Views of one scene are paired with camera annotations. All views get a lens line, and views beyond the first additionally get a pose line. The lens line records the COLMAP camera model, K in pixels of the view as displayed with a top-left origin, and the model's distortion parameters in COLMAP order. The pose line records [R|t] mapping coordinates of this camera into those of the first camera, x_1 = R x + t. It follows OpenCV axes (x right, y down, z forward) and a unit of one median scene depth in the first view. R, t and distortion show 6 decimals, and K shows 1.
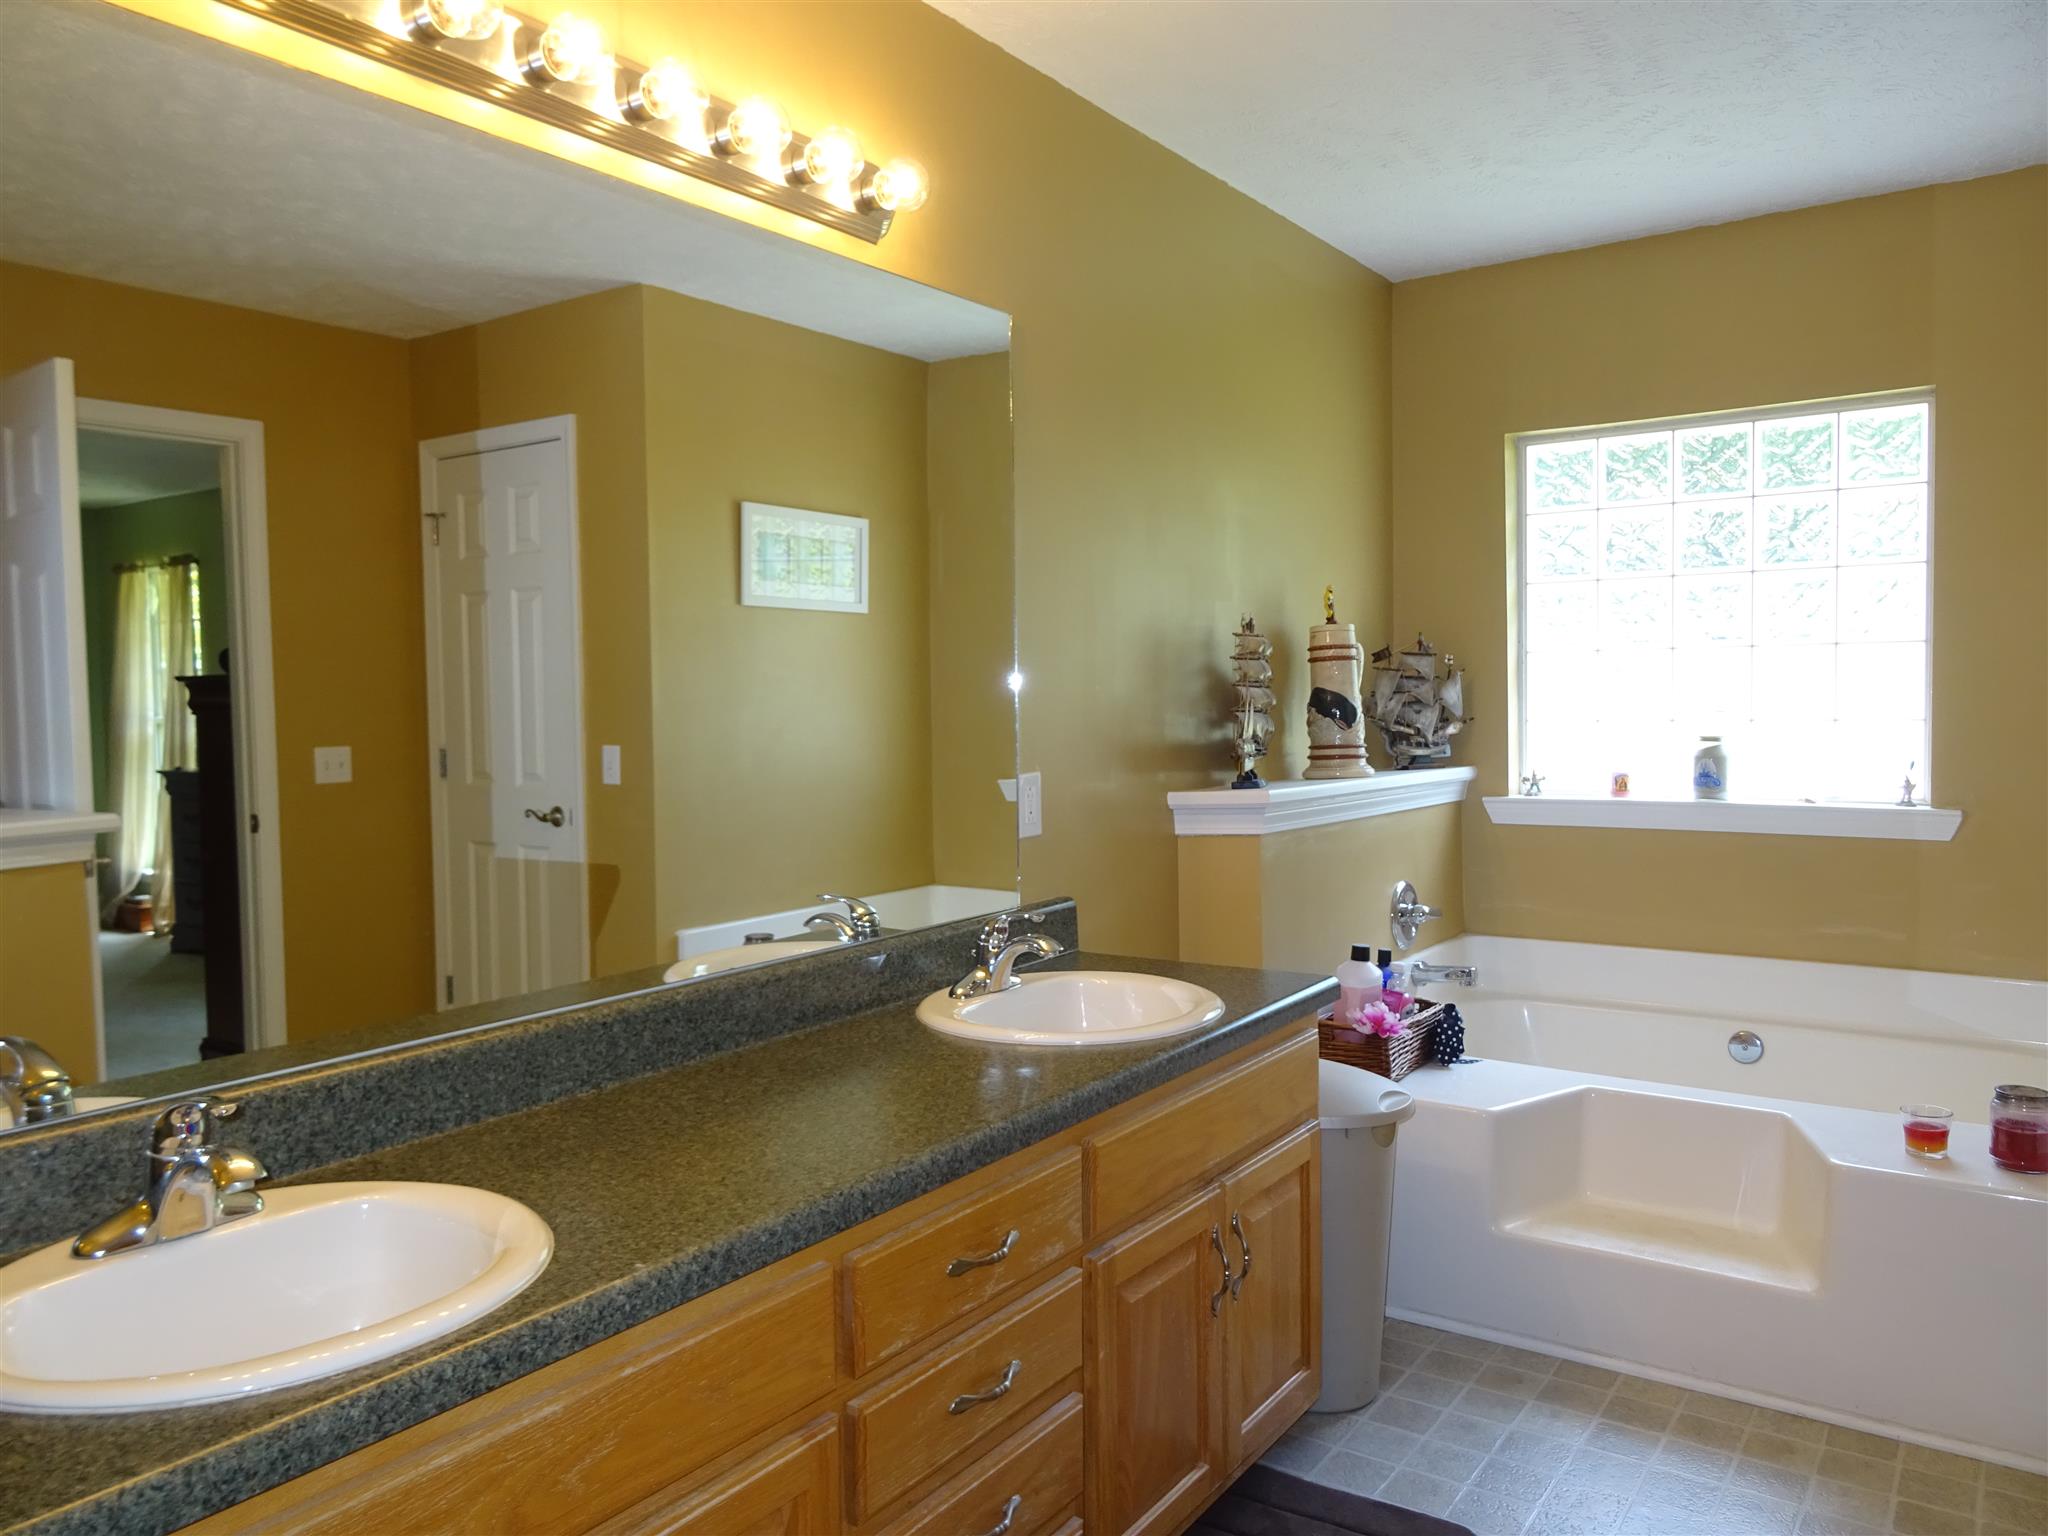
lens RADIAL K [[1472.3, 0, 1024.0], [0, 1472.3, 768.0], [0, 0, 1]] dist [0.001367, -0.001691]
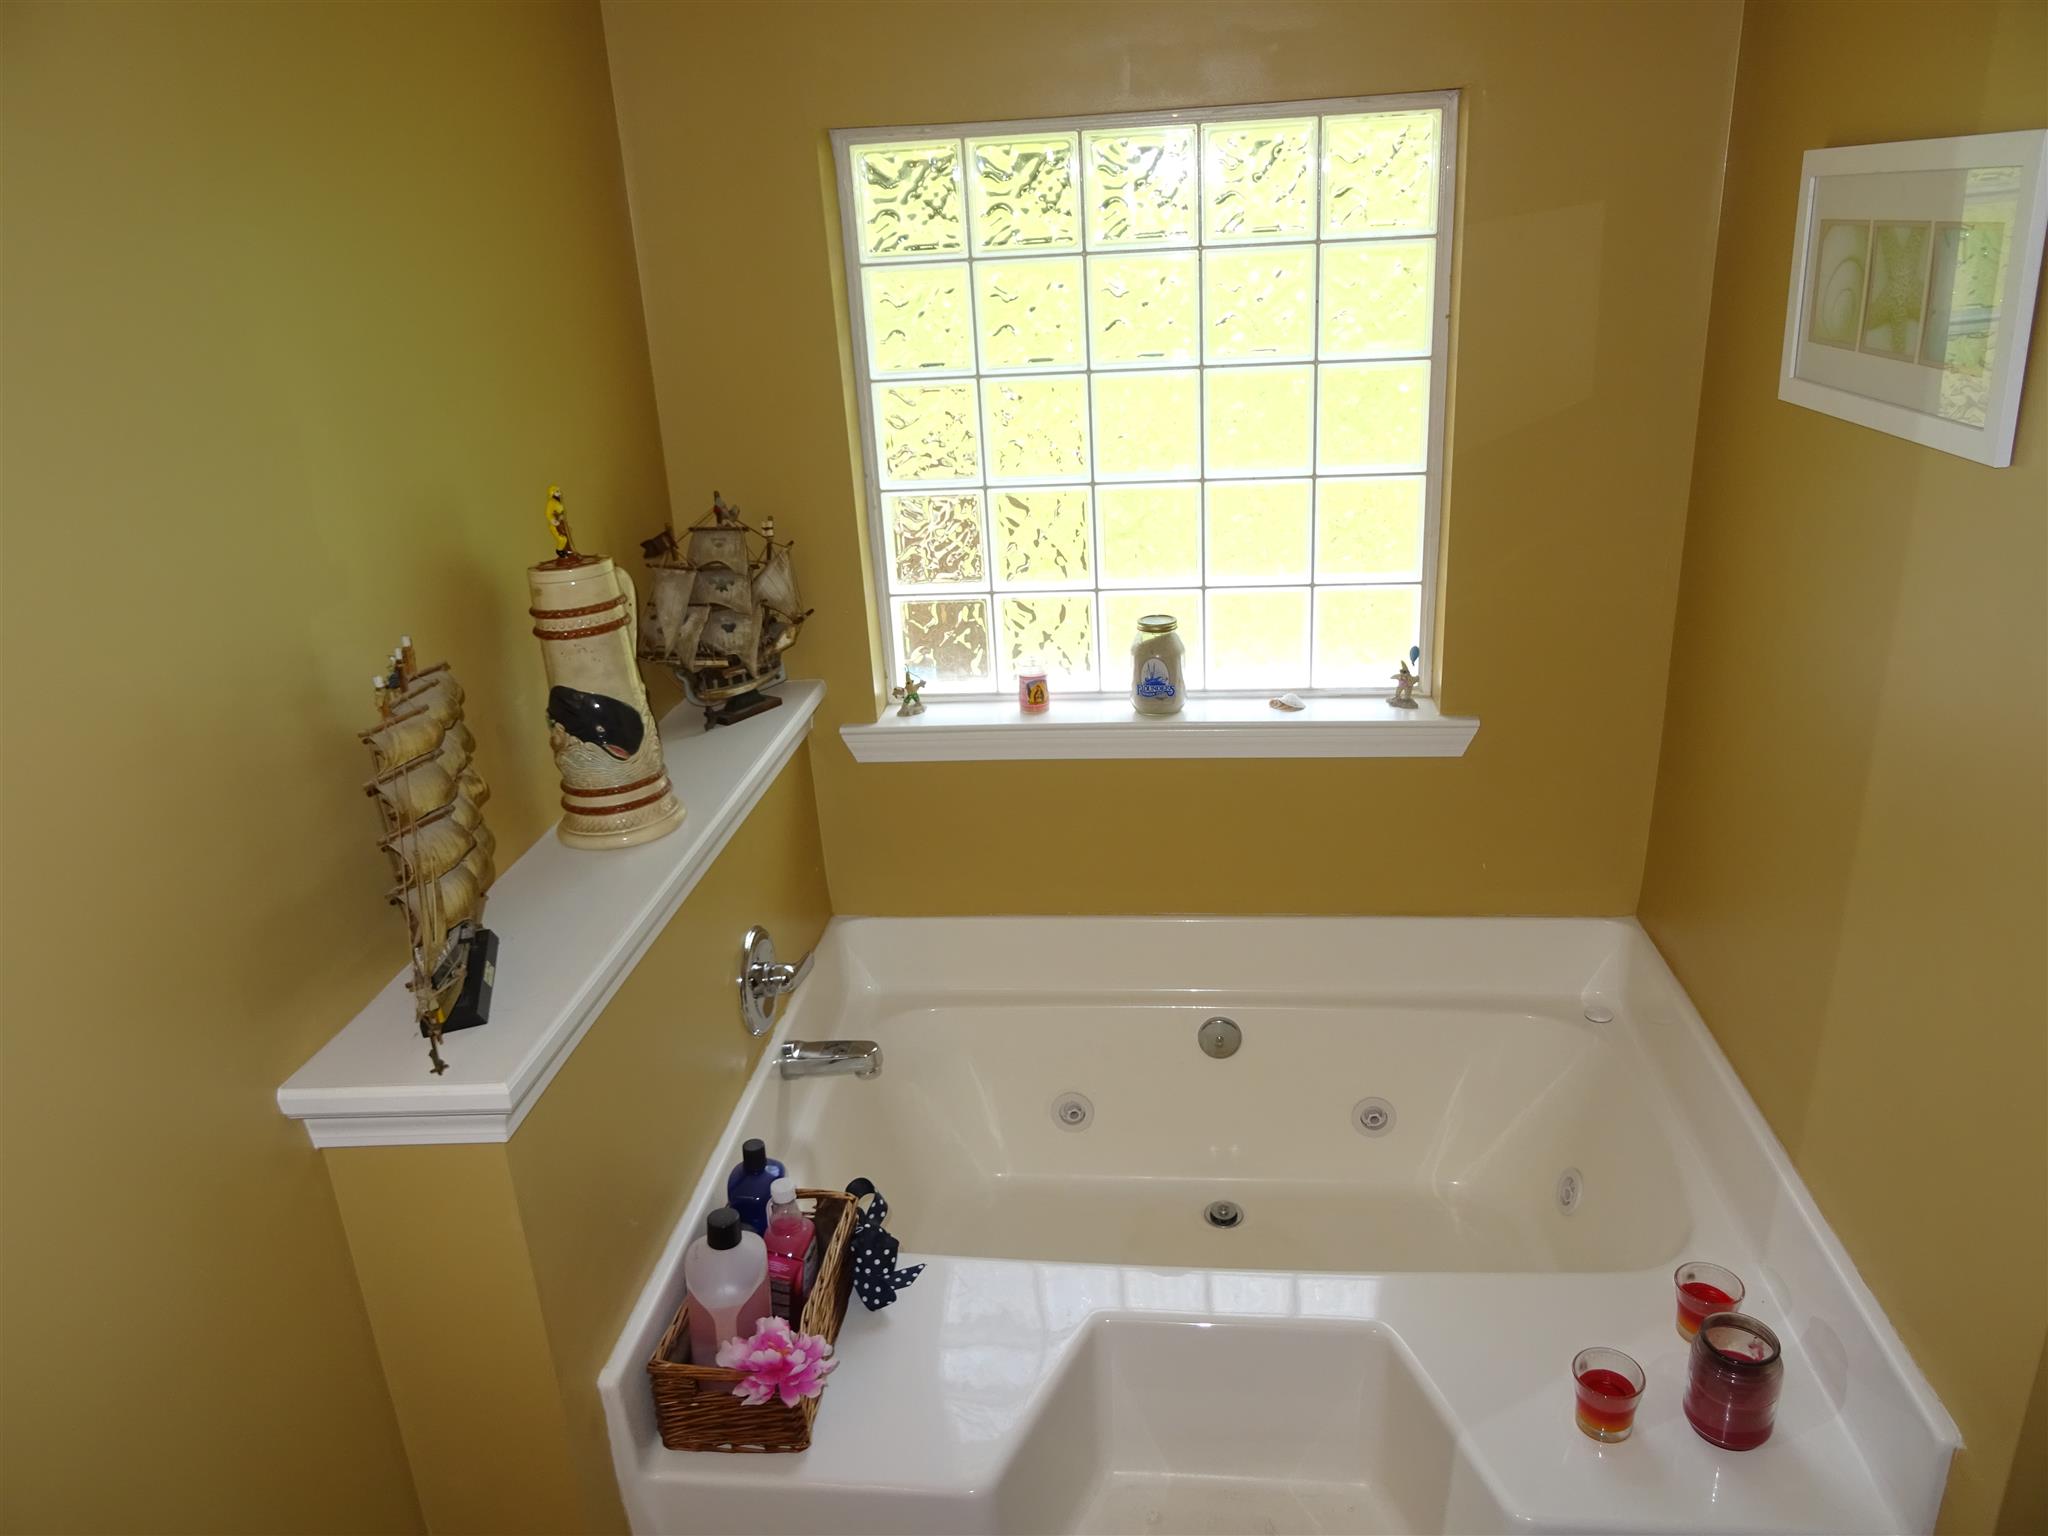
lens RADIAL K [[1472.3, 0, 1024.0], [0, 1472.3, 768.0], [0, 0, 1]] dist [0.001367, -0.001691]
pose [[0.876837, -0.204457, 0.435148, 0.097529], [0.069897, 0.949667, 0.305362, -0.162286], [-0.475680, -0.237337, 0.846995, 0.412946]]
